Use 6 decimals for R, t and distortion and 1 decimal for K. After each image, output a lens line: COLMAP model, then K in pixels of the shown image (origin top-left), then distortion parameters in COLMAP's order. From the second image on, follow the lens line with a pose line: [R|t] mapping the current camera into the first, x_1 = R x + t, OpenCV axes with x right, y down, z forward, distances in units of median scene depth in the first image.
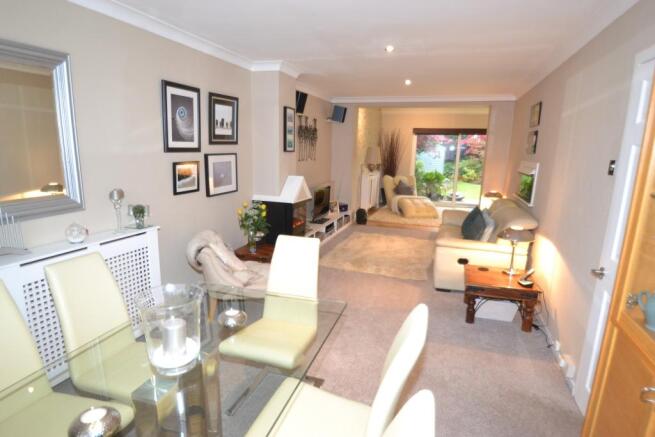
lens RADIAL K [[363.2, 0, 327.5], [0, 363.2, 218.5], [0, 0, 1]] dist [-0.019267, -0.000265]
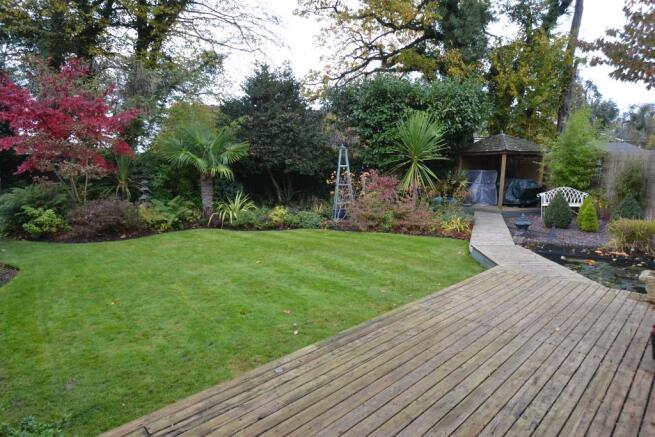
lens RADIAL K [[363.2, 0, 327.5], [0, 363.2, 218.5], [0, 0, 1]] dist [-0.019267, -0.000265]
pose [[0.477887, -0.146011, 0.866201, 0.194814], [0.205513, 0.977306, 0.051357, -0.078833], [-0.854042, 0.153473, 0.497049, 0.520285]]
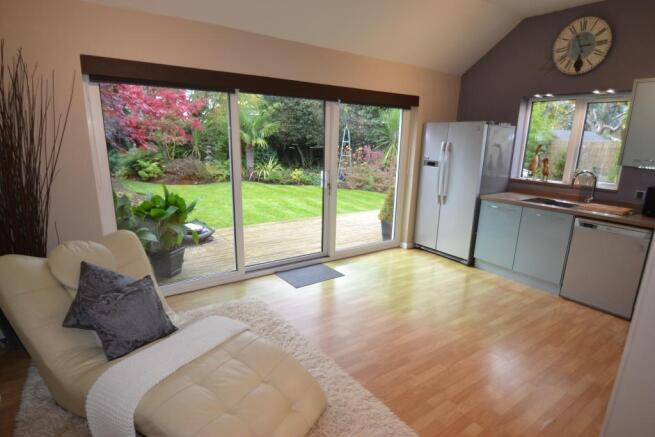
lens RADIAL K [[363.2, 0, 327.5], [0, 363.2, 218.5], [0, 0, 1]] dist [-0.019267, -0.000265]
pose [[0.601626, -0.188307, 0.776265, 0.054874], [0.153181, 0.980977, 0.119247, -0.063149], [-0.783953, 0.047167, 0.619026, 0.332619]]
